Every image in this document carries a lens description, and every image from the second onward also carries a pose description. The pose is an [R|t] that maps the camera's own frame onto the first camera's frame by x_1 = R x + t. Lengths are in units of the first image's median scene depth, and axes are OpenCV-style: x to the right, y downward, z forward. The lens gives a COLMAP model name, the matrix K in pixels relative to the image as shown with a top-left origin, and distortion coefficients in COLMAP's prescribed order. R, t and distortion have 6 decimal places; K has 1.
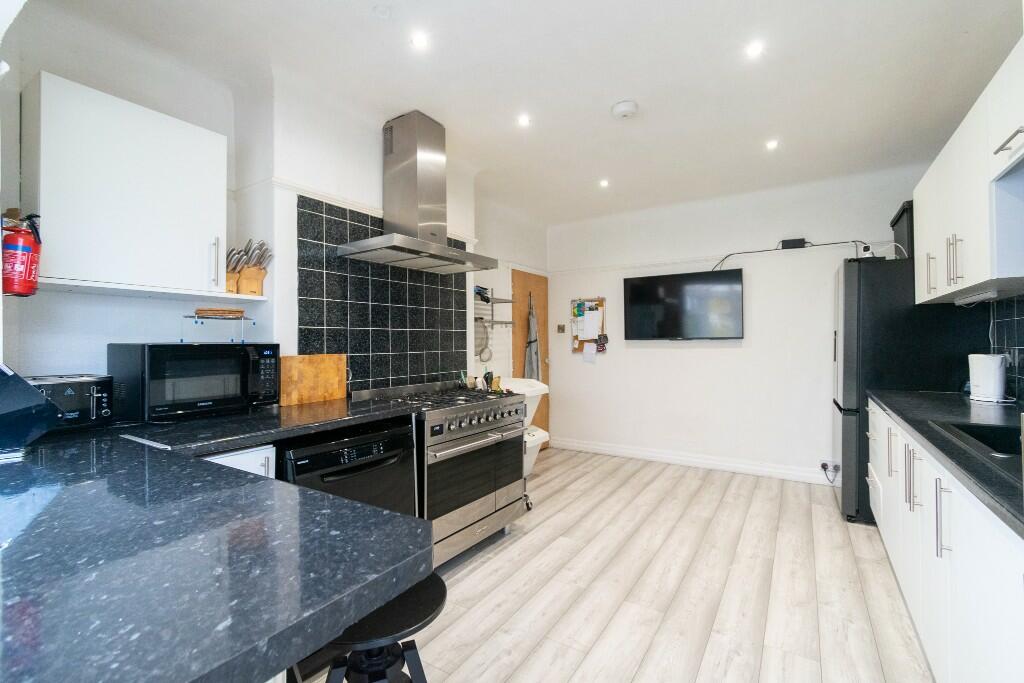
lens RADIAL K [[452.3, 0, 513.8], [0, 452.3, 340.8], [0, 0, 1]] dist [0.005907, -0.000730]
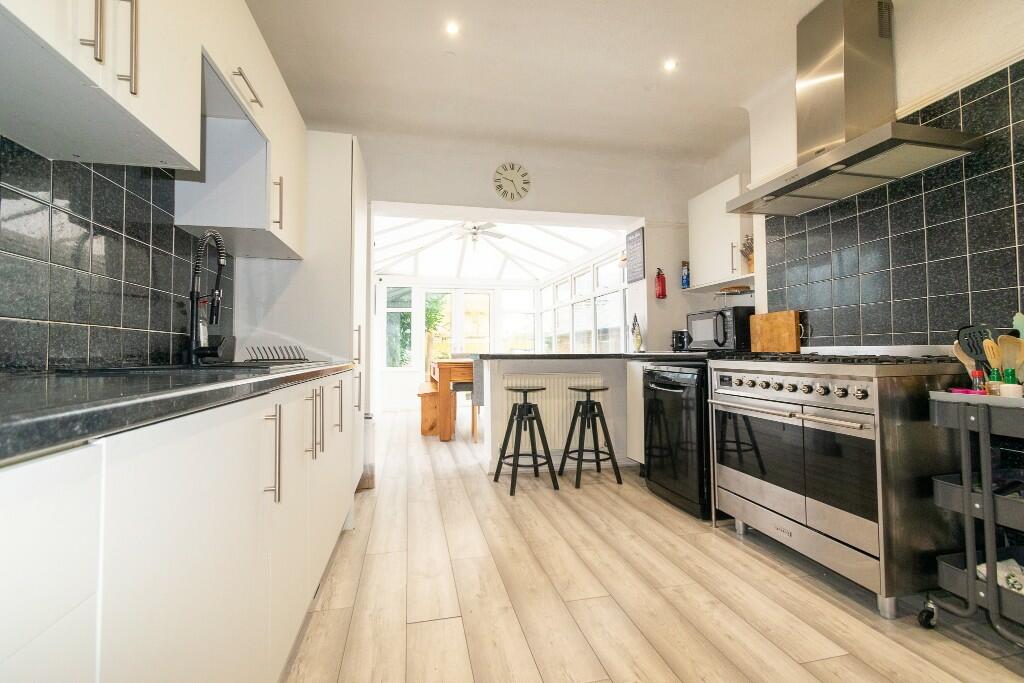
lens RADIAL K [[452.3, 0, 510.7], [0, 452.3, 338.6], [0, 0, 1]] dist [0.005907, -0.000730]
pose [[-0.706462, -0.005716, -0.707728, 0.847441], [0.017367, 0.999526, -0.025409, 0.112478], [0.707538, -0.030242, -0.706028, 1.301173]]
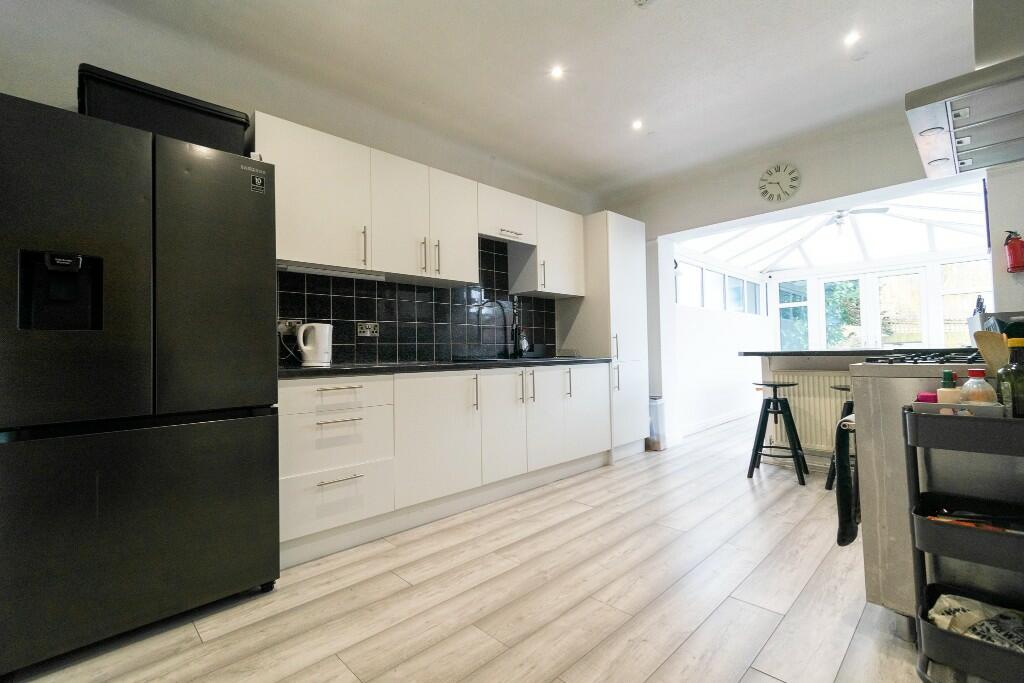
lens RADIAL K [[452.3, 0, 515.6], [0, 452.3, 339.1], [0, 0, 1]] dist [0.005907, -0.000730]
pose [[-0.974877, 0.032769, 0.220321, 0.346753], [0.025170, 0.998991, -0.037208, 0.120080], [-0.221318, -0.030727, -0.974717, 1.936934]]
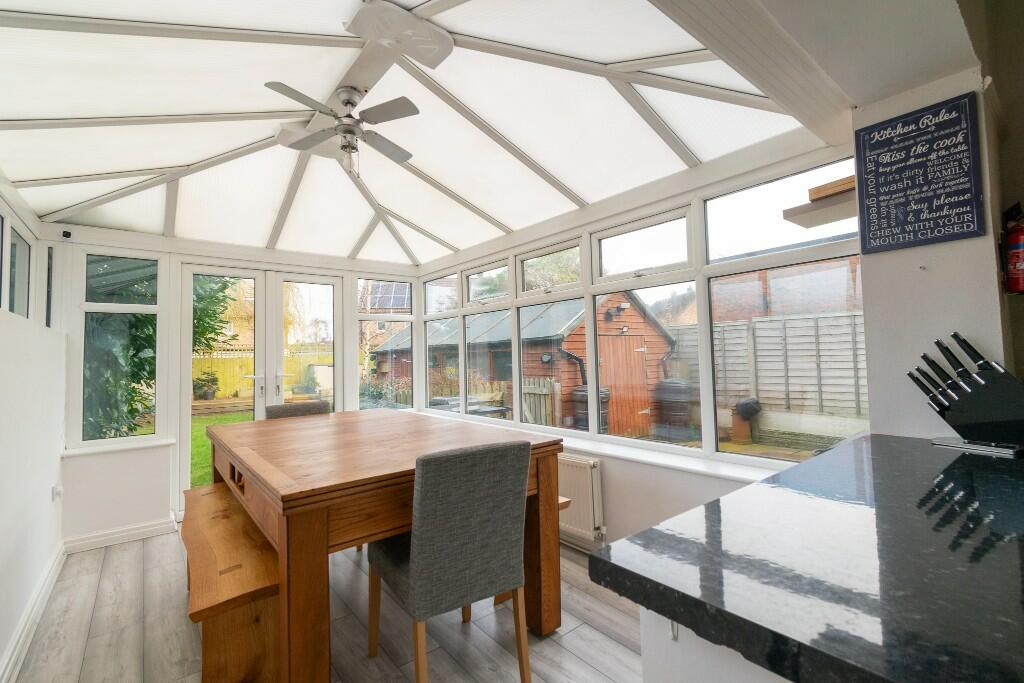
lens RADIAL K [[452.3, 0, 514.8], [0, 452.3, 338.9], [0, 0, 1]] dist [0.005907, -0.000730]
pose [[-0.320881, -0.024884, -0.946793, 0.126194], [0.031975, 0.998800, -0.037088, 0.008065], [0.946580, -0.042175, -0.319700, 0.159658]]
